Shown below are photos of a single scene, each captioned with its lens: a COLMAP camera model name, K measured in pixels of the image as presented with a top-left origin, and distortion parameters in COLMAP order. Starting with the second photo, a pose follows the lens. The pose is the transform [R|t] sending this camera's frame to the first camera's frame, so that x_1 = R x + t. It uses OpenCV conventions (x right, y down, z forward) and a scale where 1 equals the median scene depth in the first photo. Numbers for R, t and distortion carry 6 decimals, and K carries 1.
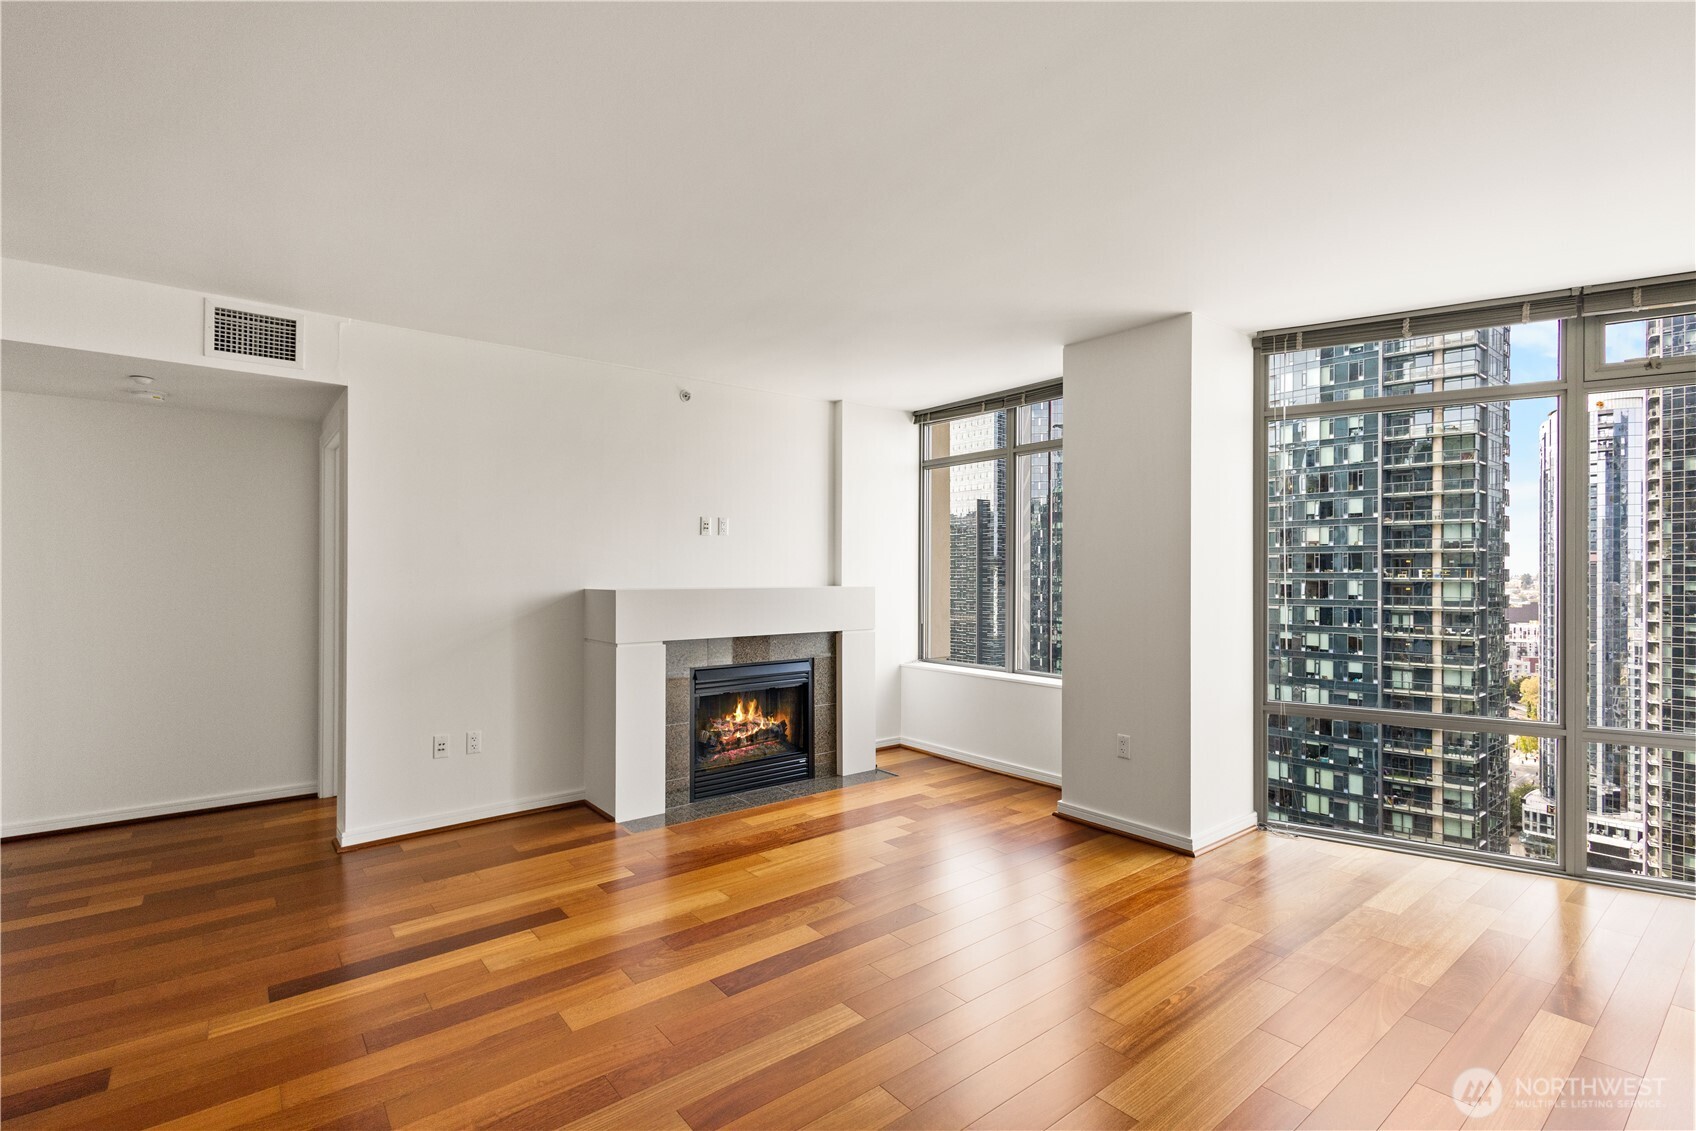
lens RADIAL K [[767.8, 0, 857.1], [0, 767.8, 570.6], [0, 0, 1]] dist [0.007131, 0.000109]
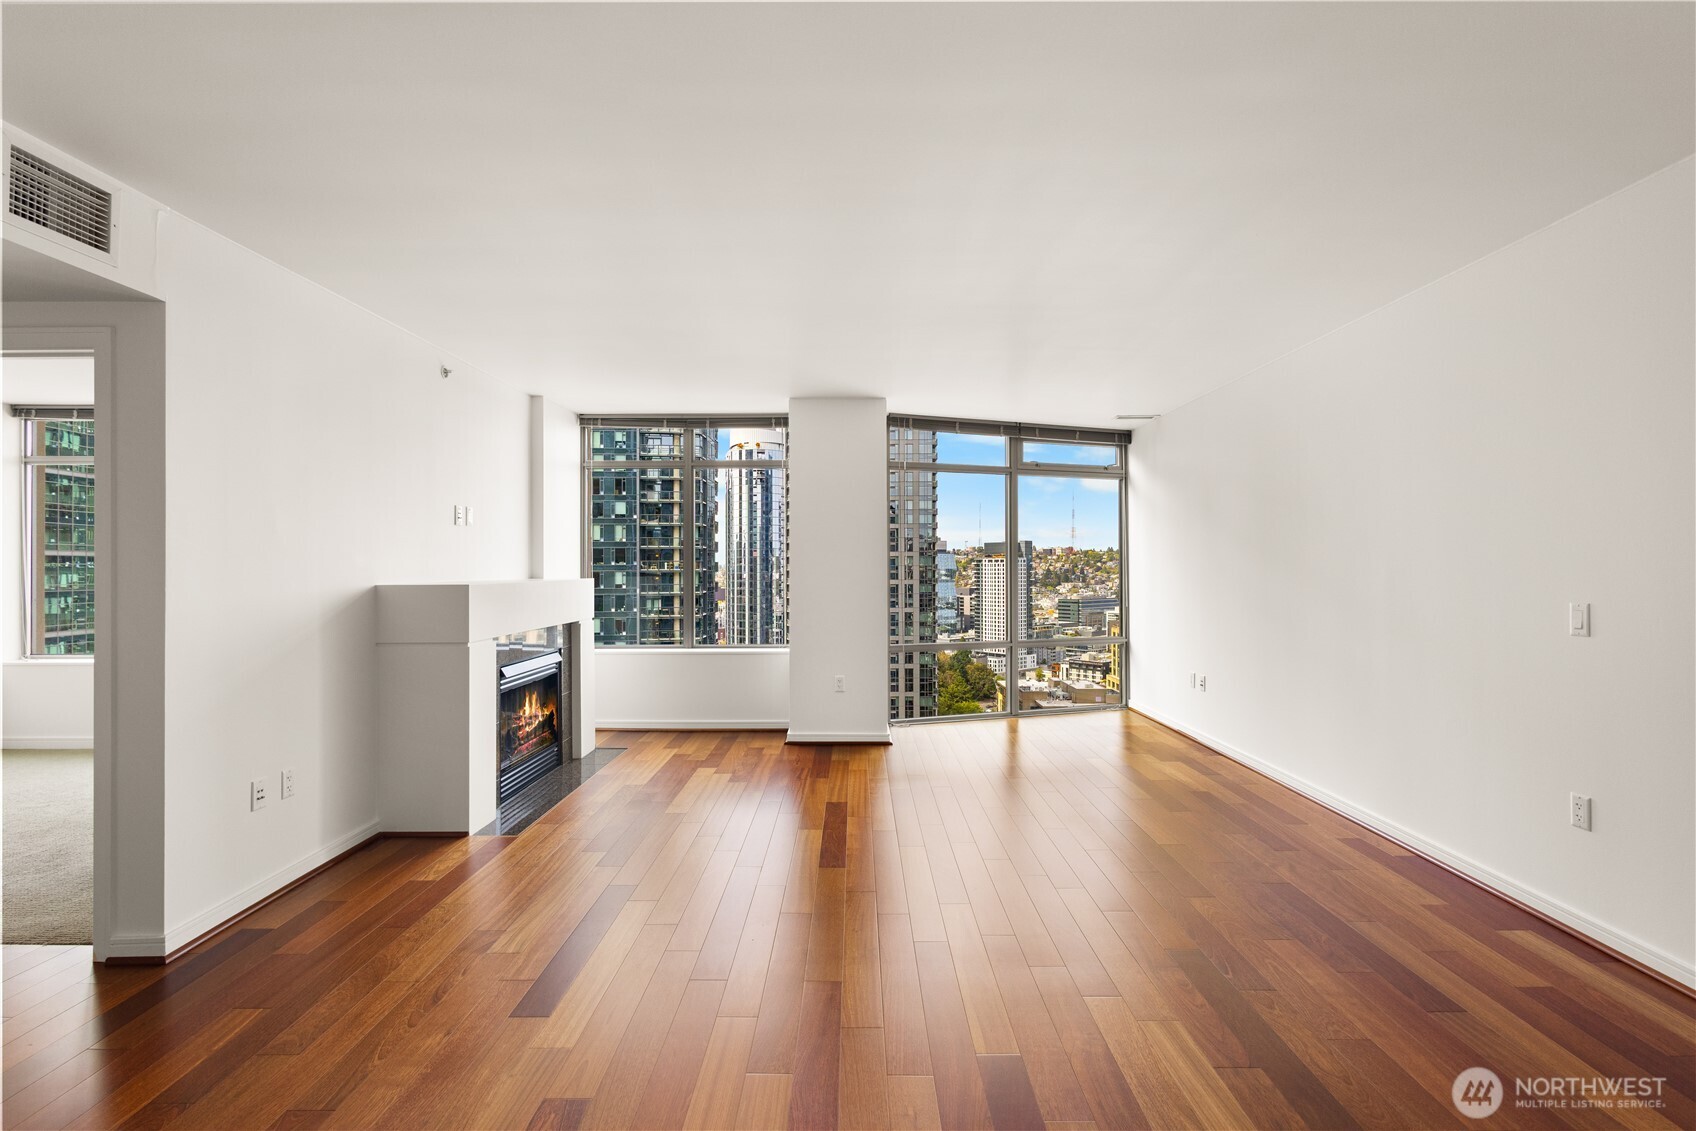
lens RADIAL K [[759.1, 0, 836.6], [0, 759.1, 562.6], [0, 0, 1]] dist [0.009669, -0.000042]
pose [[0.646605, -0.000818, 0.762824, -0.597430], [0.001843, 0.999998, -0.000489, 0.000245], [-0.762823, 0.001722, 0.646605, 0.057887]]
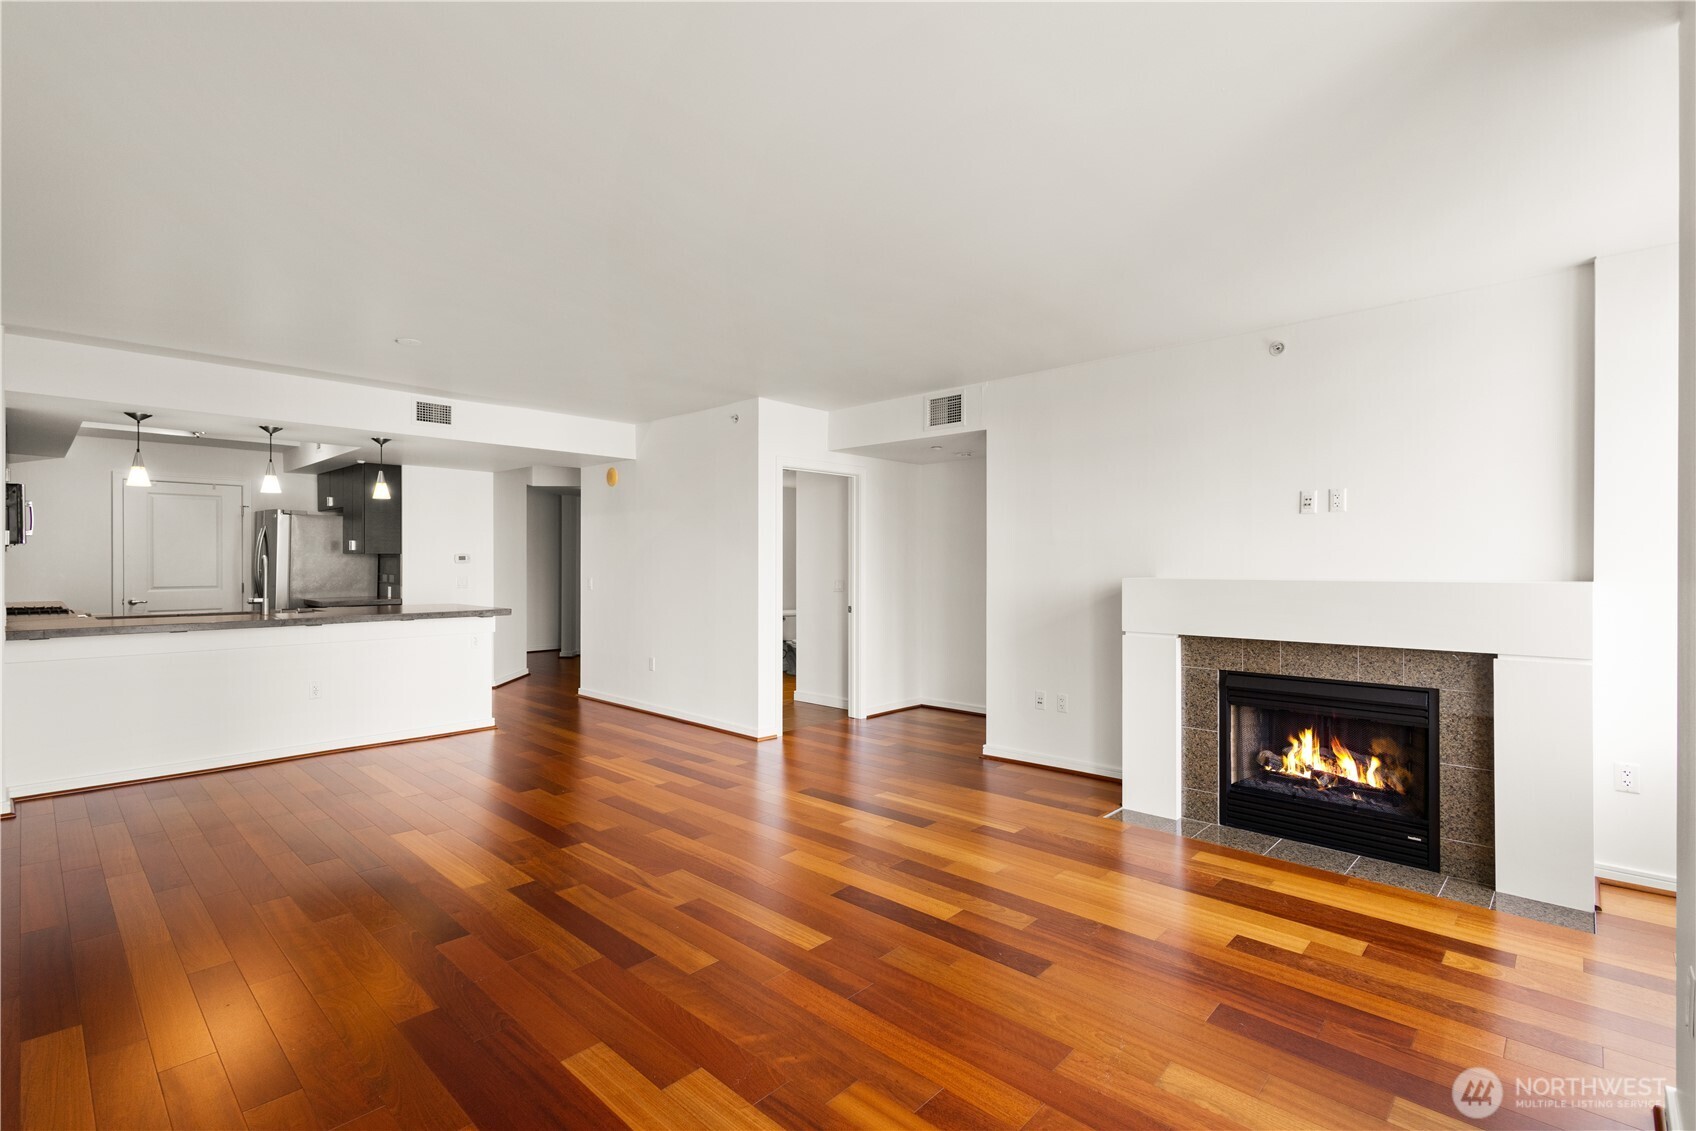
lens RADIAL K [[767.8, 0, 857.1], [0, 767.8, 570.6], [0, 0, 1]] dist [0.007131, 0.000109]
pose [[0.147321, 0.006616, -0.989067, 0.522211], [0.006181, 0.999952, 0.007610, 0.004351], [0.989069, -0.007234, 0.147273, 0.415489]]
